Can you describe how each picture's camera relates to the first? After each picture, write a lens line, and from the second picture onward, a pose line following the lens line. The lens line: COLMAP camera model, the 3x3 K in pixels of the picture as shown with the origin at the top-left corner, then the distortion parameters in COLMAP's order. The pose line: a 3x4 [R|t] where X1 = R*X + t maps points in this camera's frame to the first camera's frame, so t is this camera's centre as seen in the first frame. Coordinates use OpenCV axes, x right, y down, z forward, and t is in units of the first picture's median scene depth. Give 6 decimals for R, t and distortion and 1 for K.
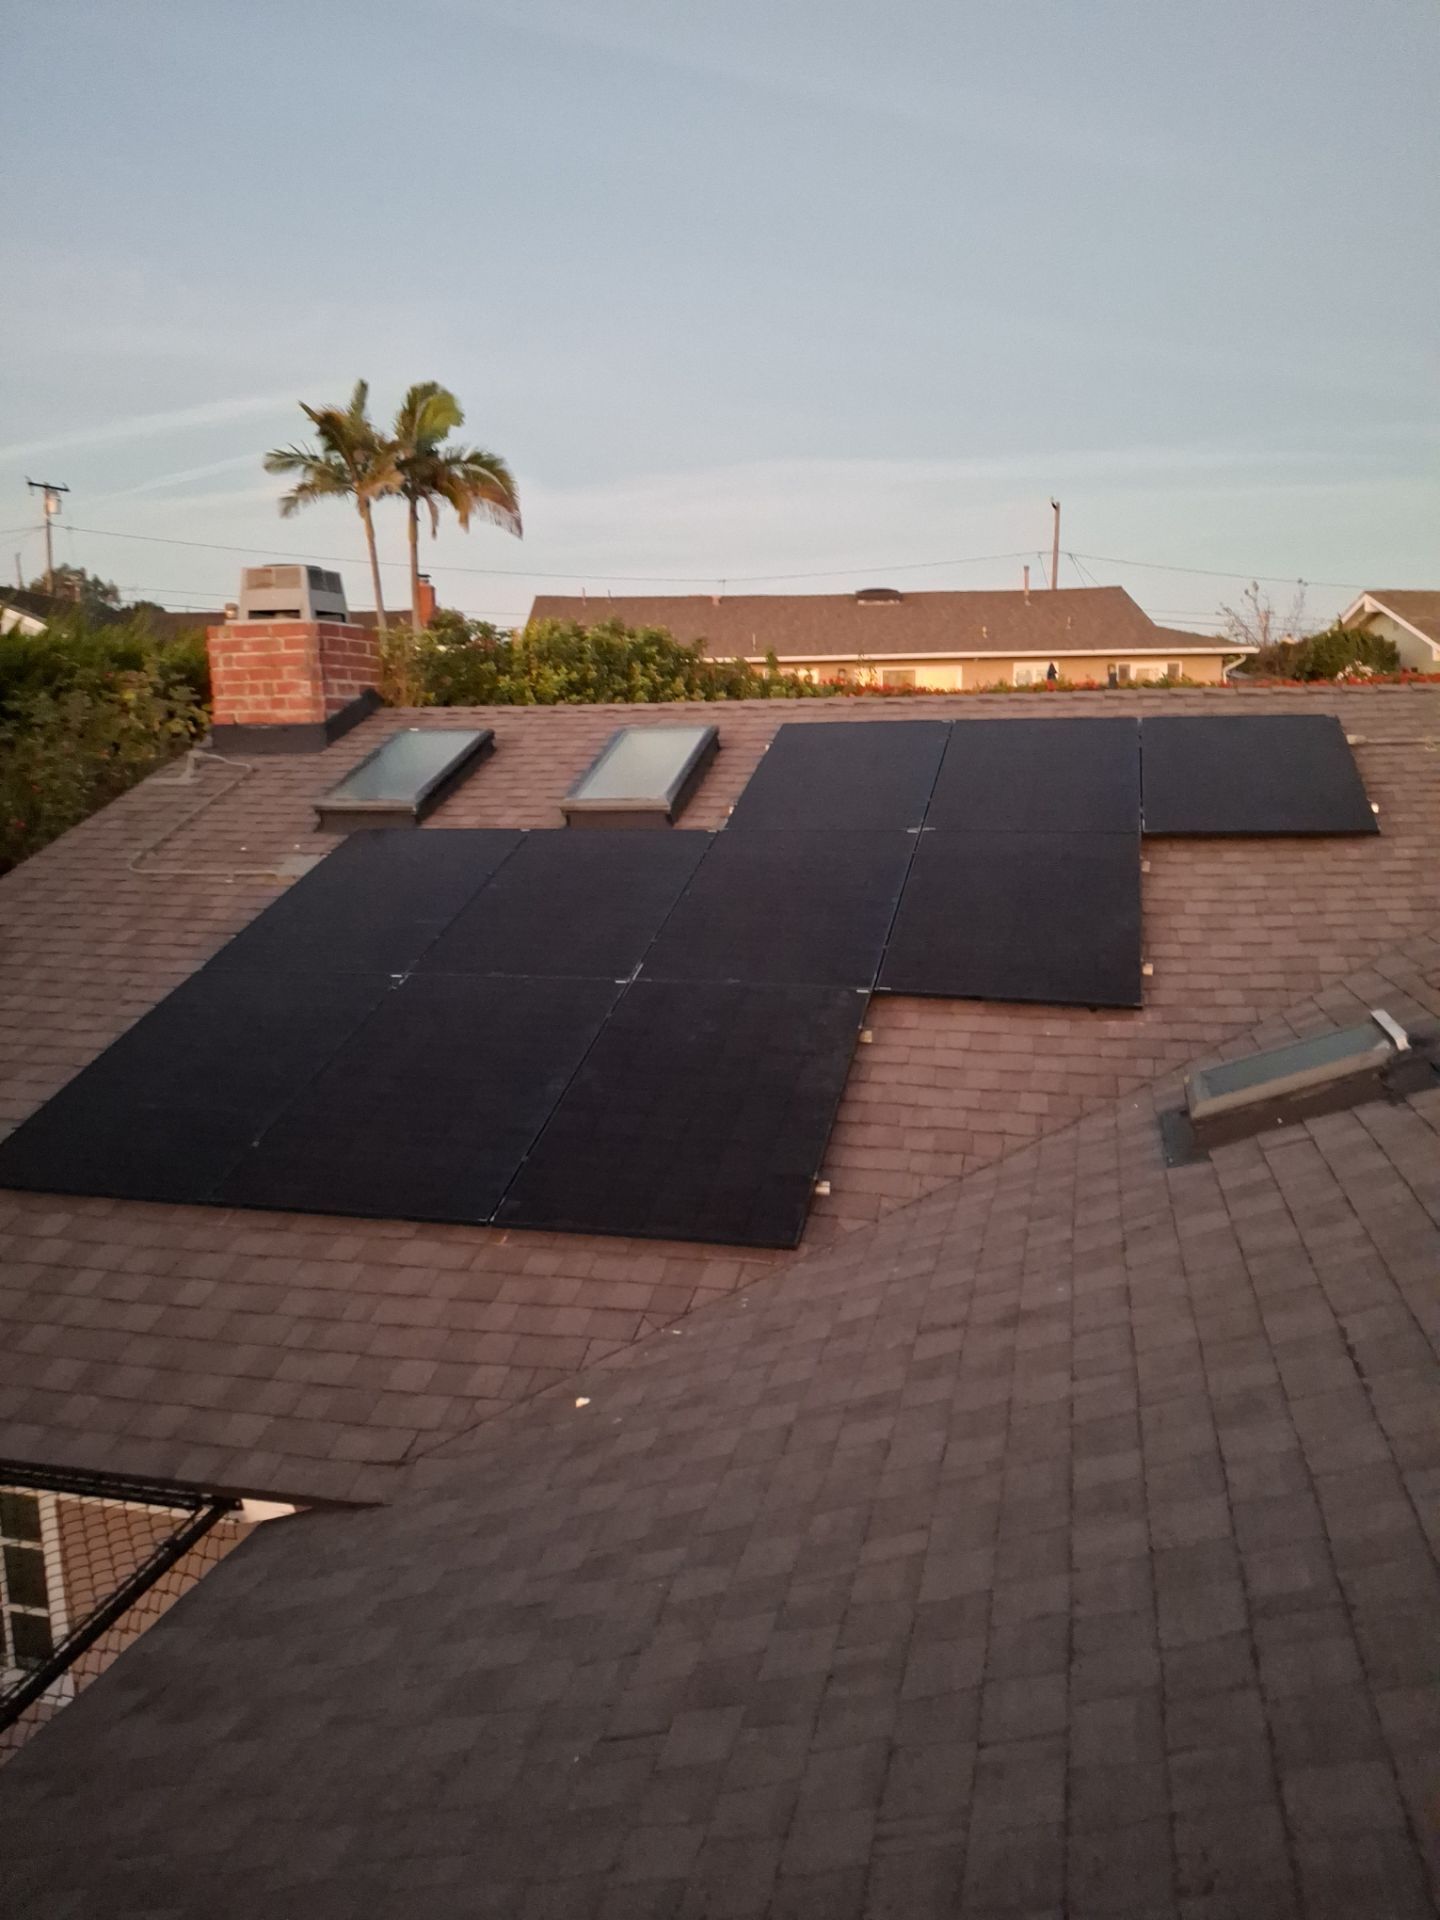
lens RADIAL K [[1407.5, 0, 742.6], [0, 1407.5, 963.3], [0, 0, 1]] dist [0.110455, -0.205569]
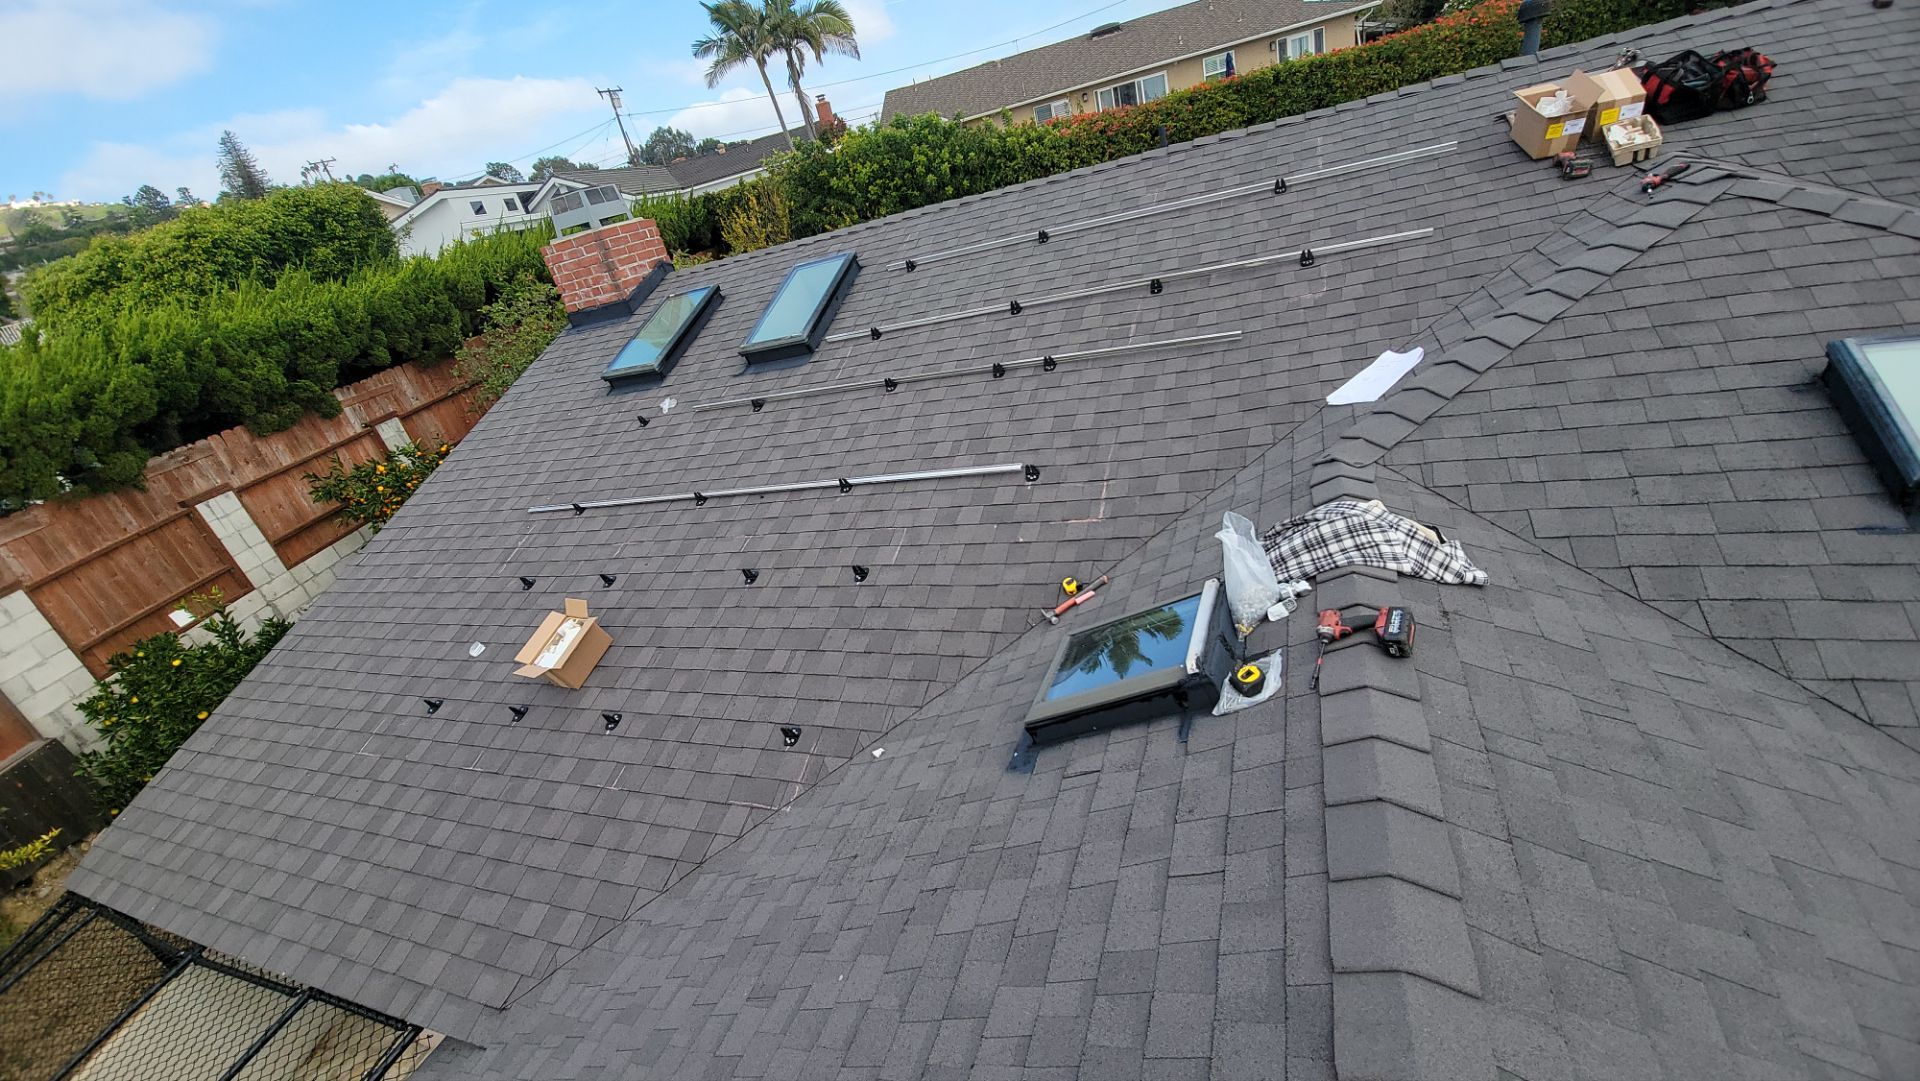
lens RADIAL K [[776.4, 0, 960.0], [0, 776.4, 540.5], [0, 0, 1]] dist [0.021136, -0.016197]
pose [[0.966463, -0.142937, -0.213349, 0.090331], [0.201356, 0.937413, 0.284100, -0.045544], [0.159388, -0.317531, 0.934756, 0.100972]]
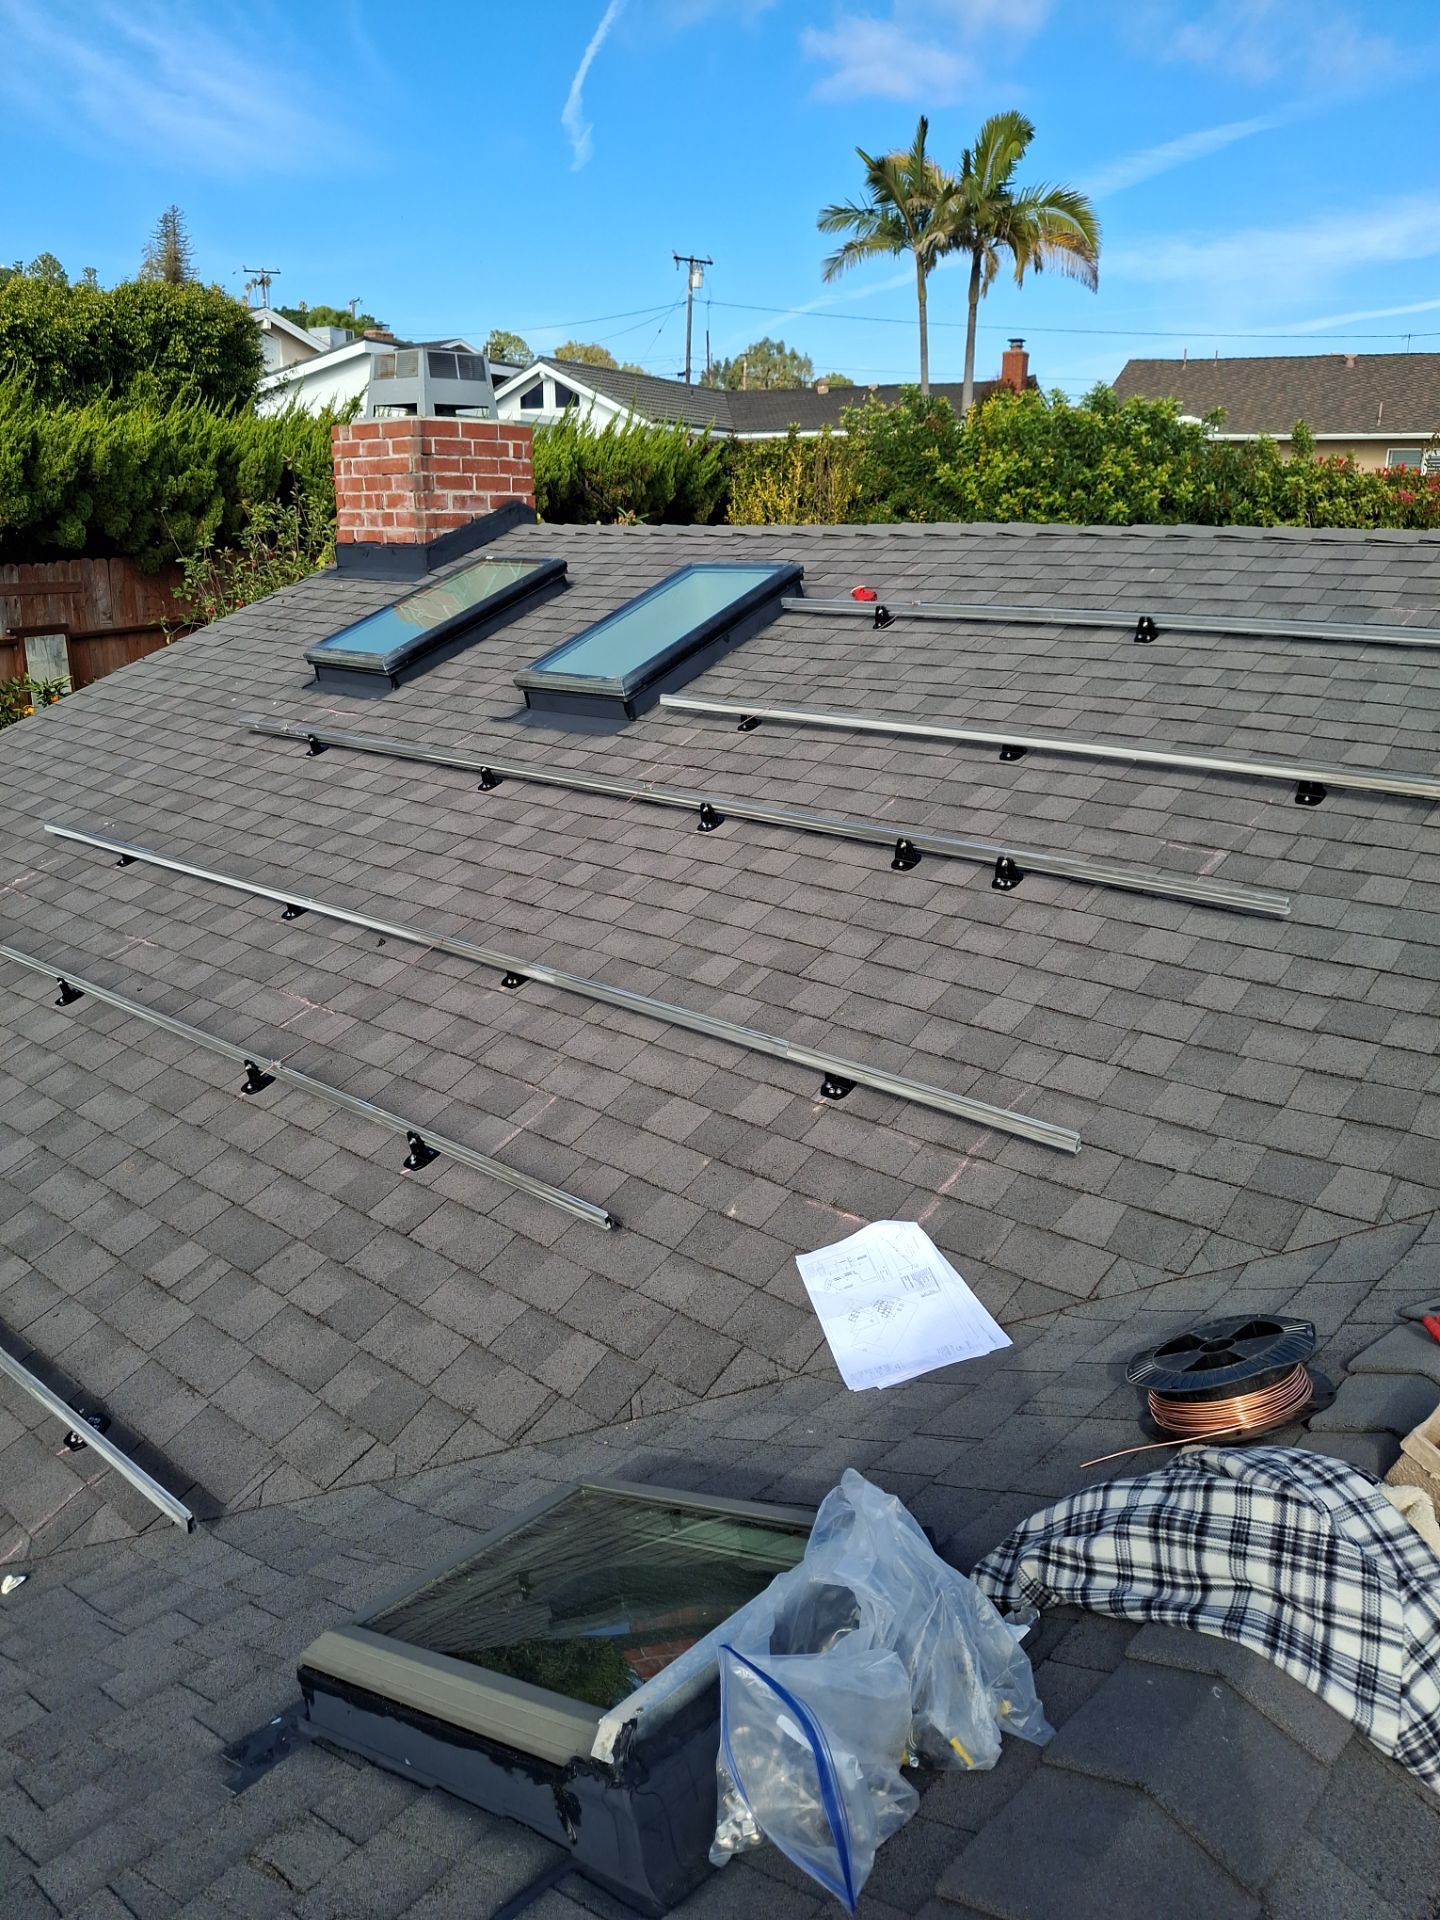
lens RADIAL K [[1425.4, 0, 714.0], [0, 1425.4, 954.9], [0, 0, 1]] dist [0.069416, -0.190273]
pose [[0.886751, 0.151834, -0.436600, 0.127384], [-0.088870, 0.982893, 0.161316, -0.040440], [0.453625, -0.104247, 0.885075, 0.148980]]
